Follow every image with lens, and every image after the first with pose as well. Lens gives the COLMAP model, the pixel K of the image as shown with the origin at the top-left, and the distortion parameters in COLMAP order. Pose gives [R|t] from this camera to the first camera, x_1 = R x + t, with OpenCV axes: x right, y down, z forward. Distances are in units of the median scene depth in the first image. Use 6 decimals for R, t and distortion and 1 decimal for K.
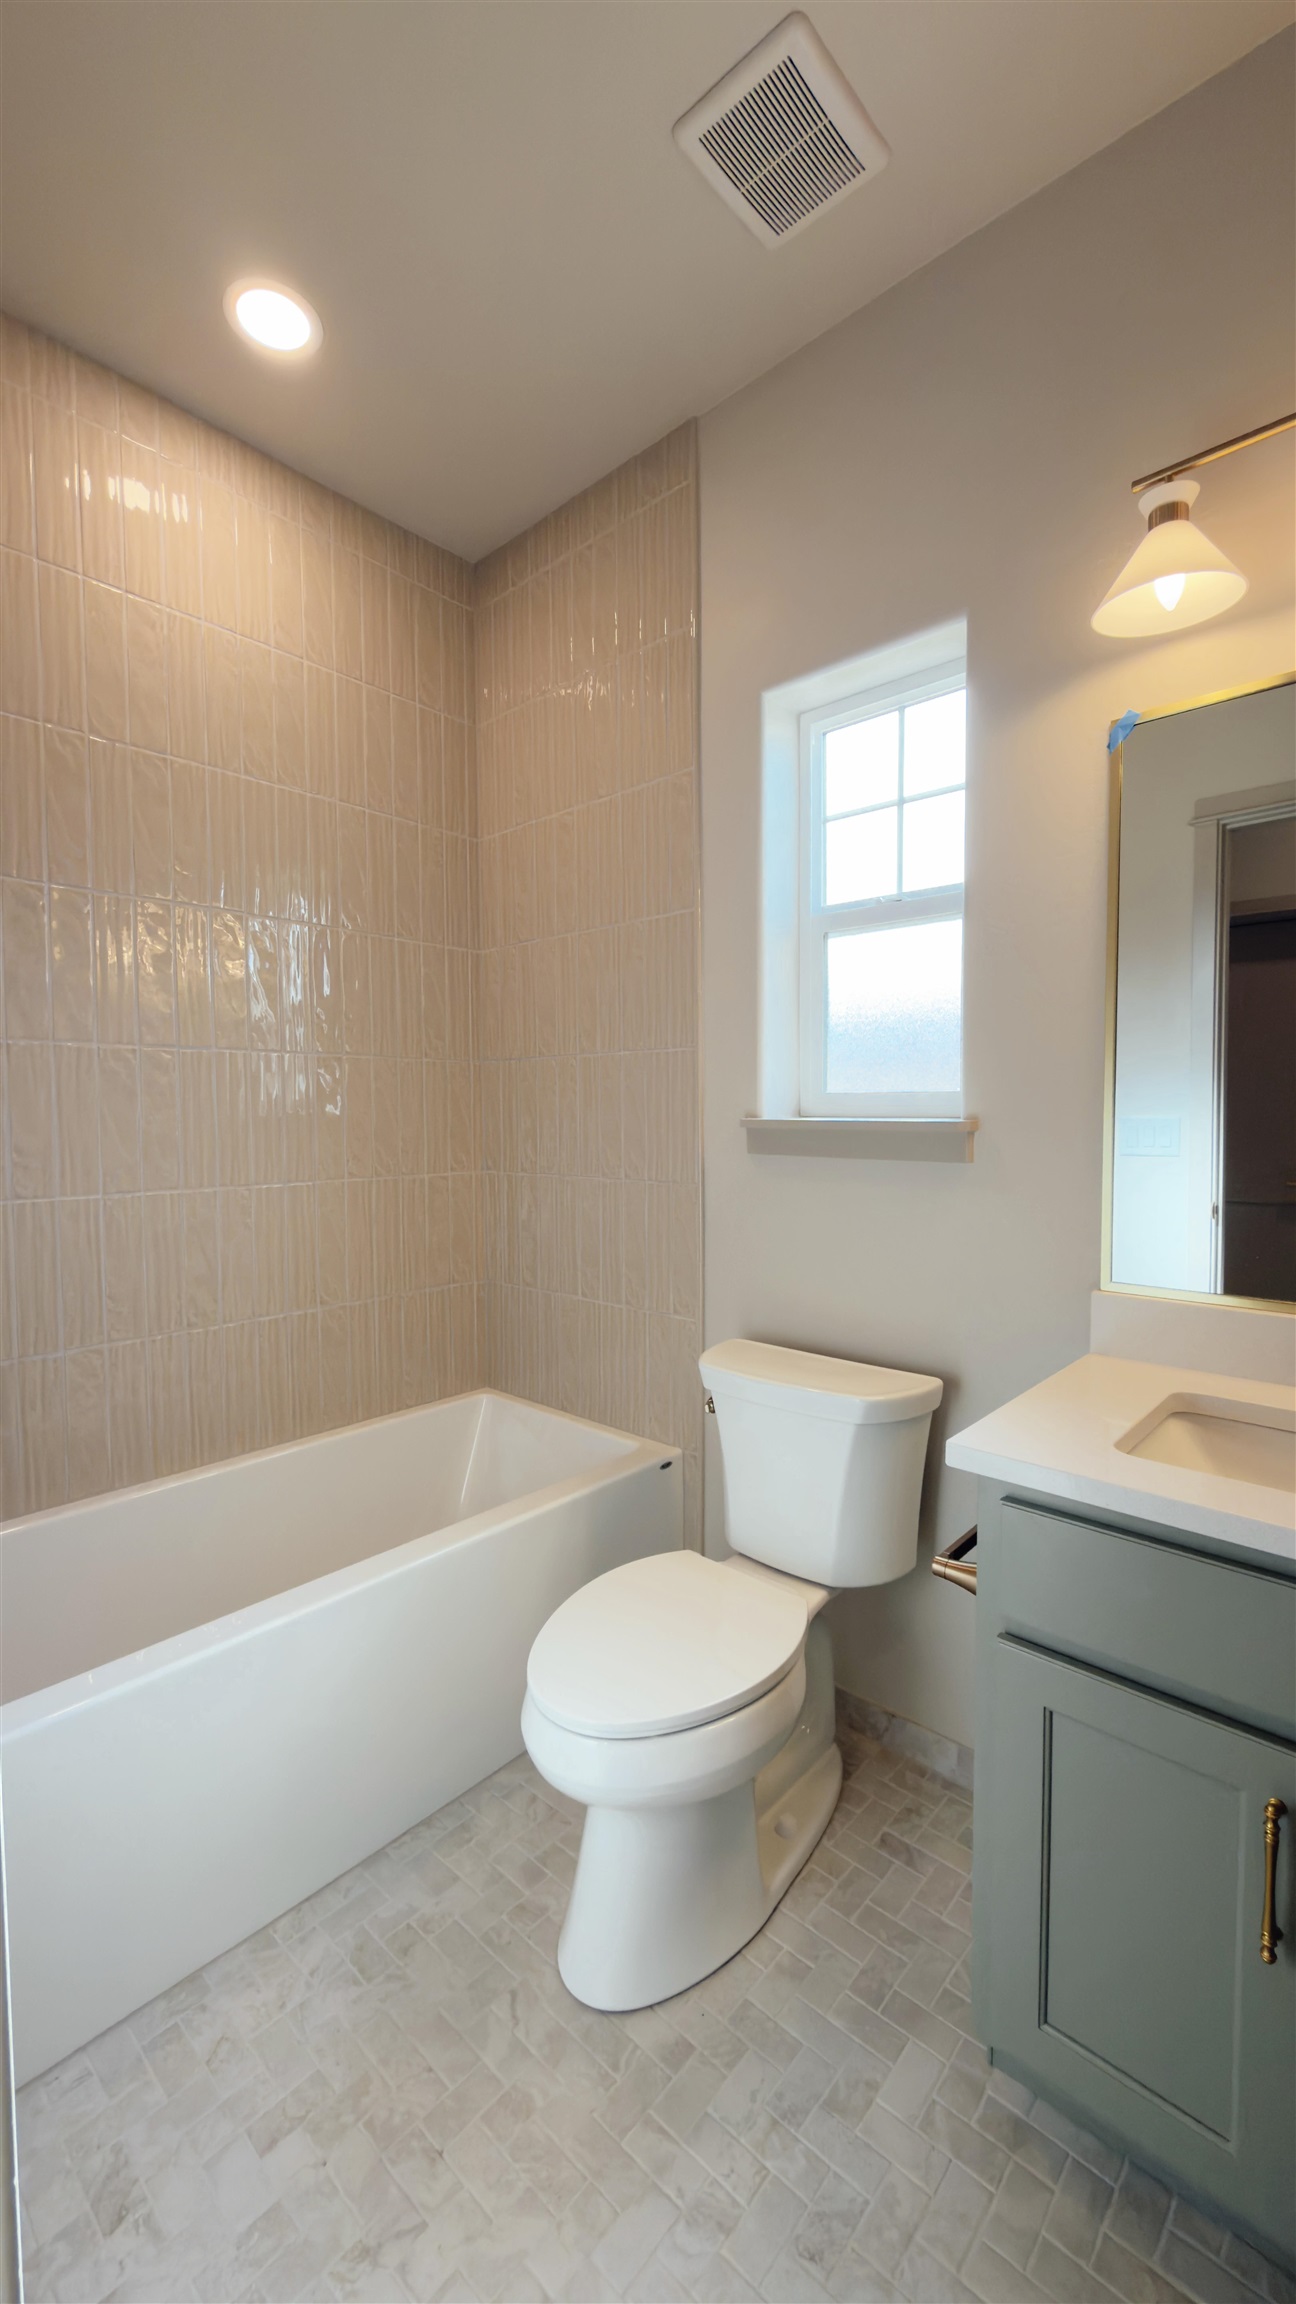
lens RADIAL K [[925.0, 0, 657.2], [0, 925.0, 1159.9], [0, 0, 1]] dist [0.000733, 0.000169]
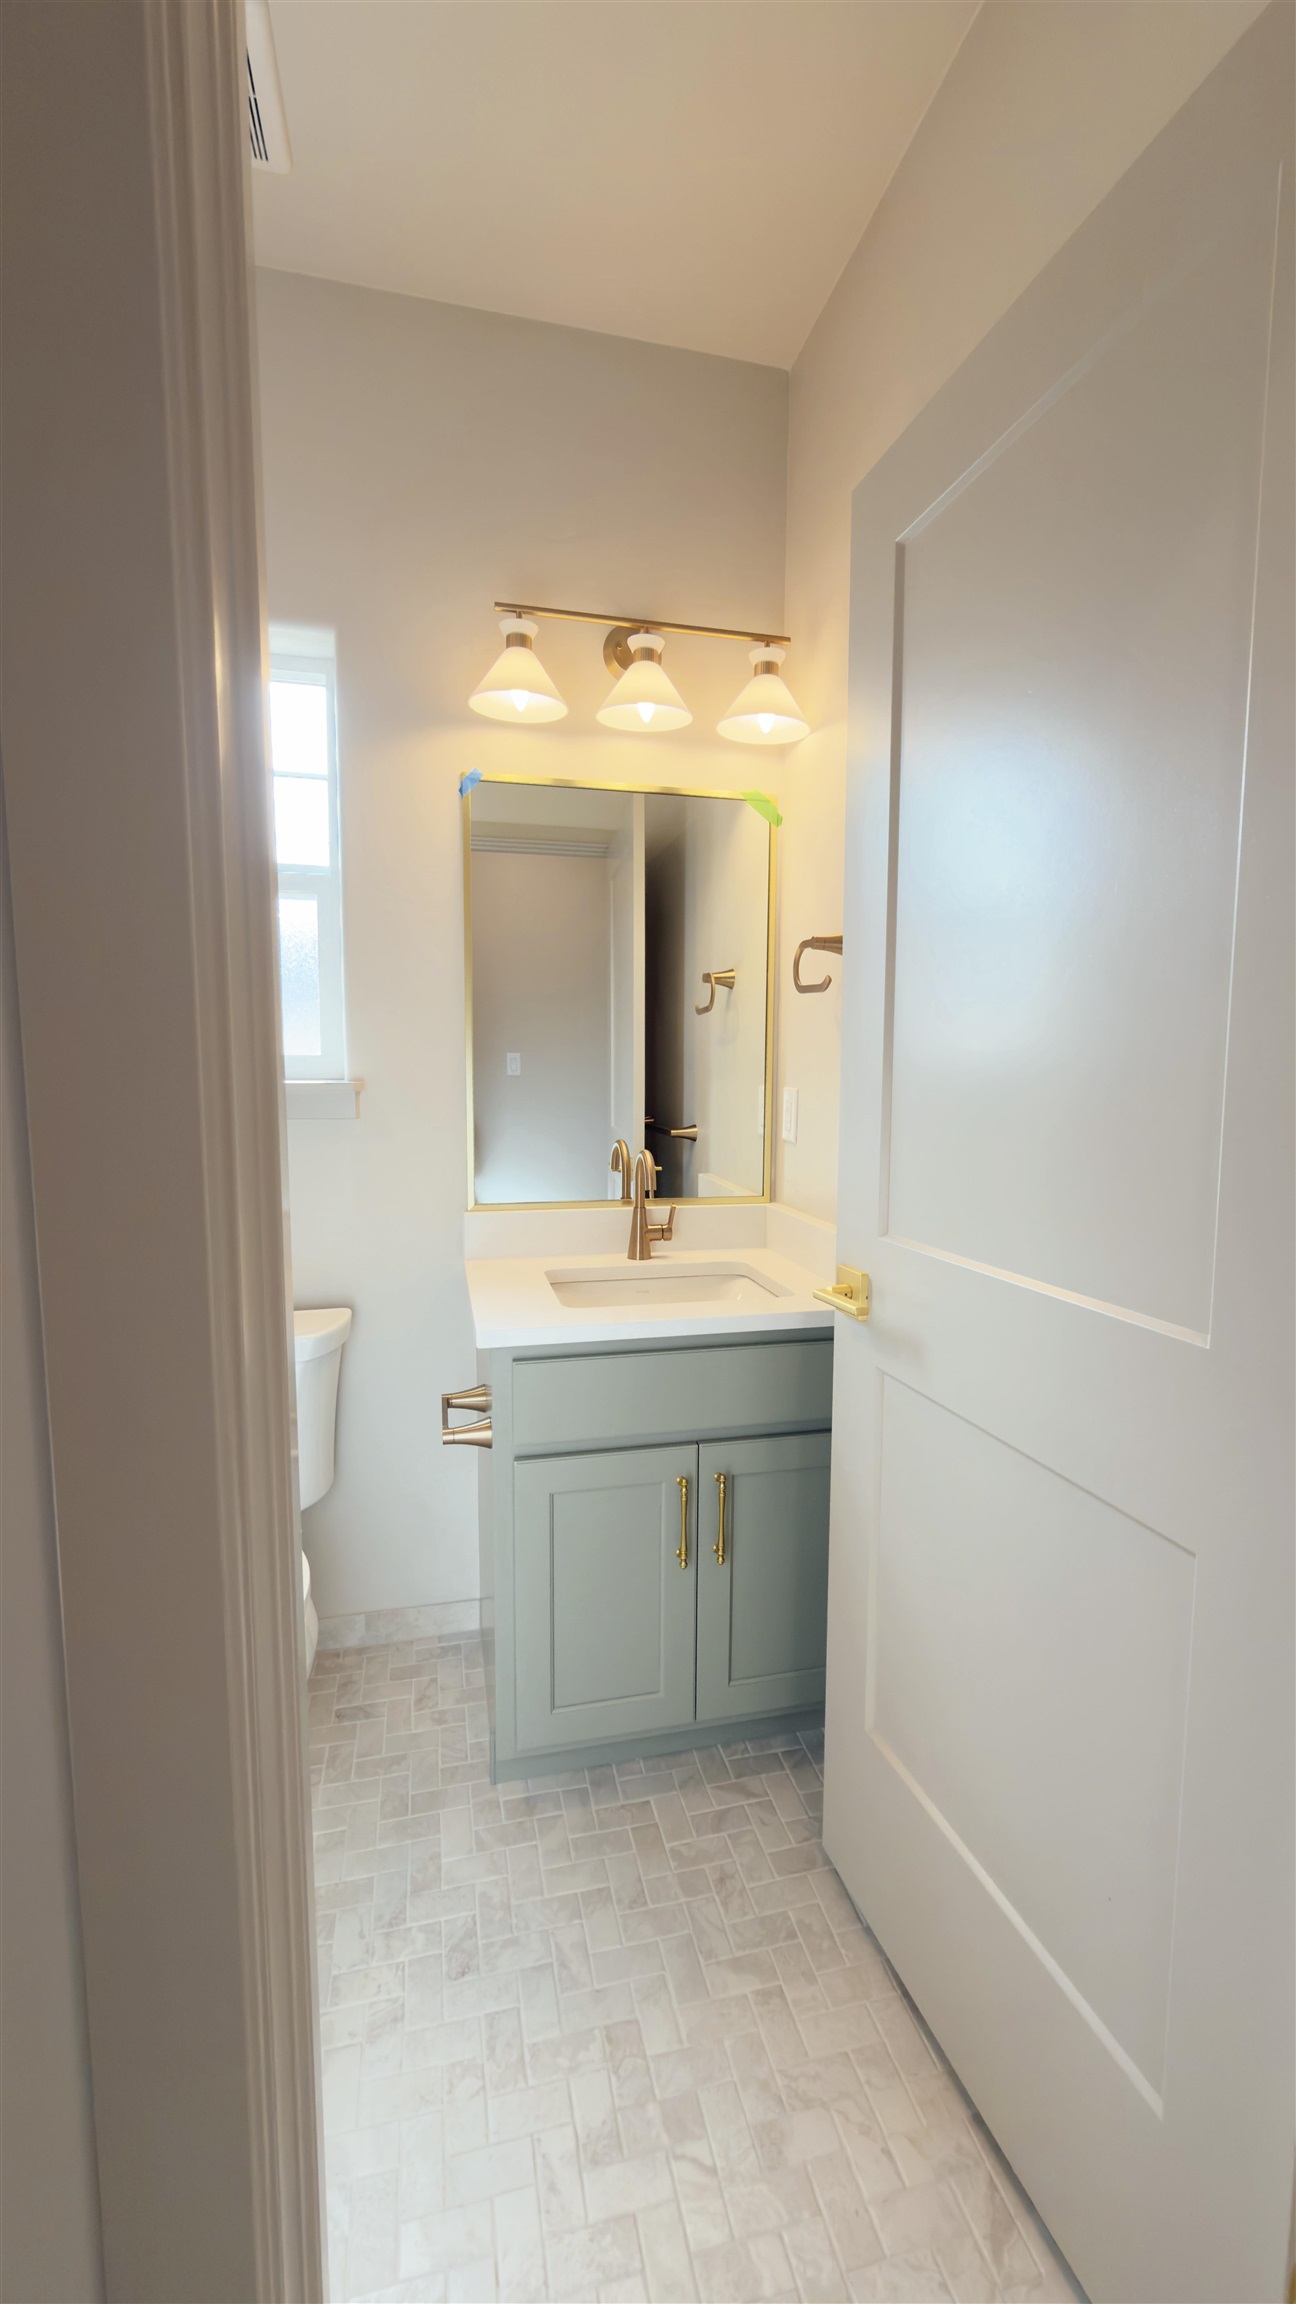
lens RADIAL K [[955.5, 0, 648.0], [0, 955.5, 1152.0], [0, 0, 1]] dist [-0.002591, -0.000243]
pose [[0.531496, -0.055233, 0.845258, -0.614823], [0.021210, 0.998427, 0.051905, -0.008786], [-0.846795, -0.009659, 0.531831, 0.077694]]
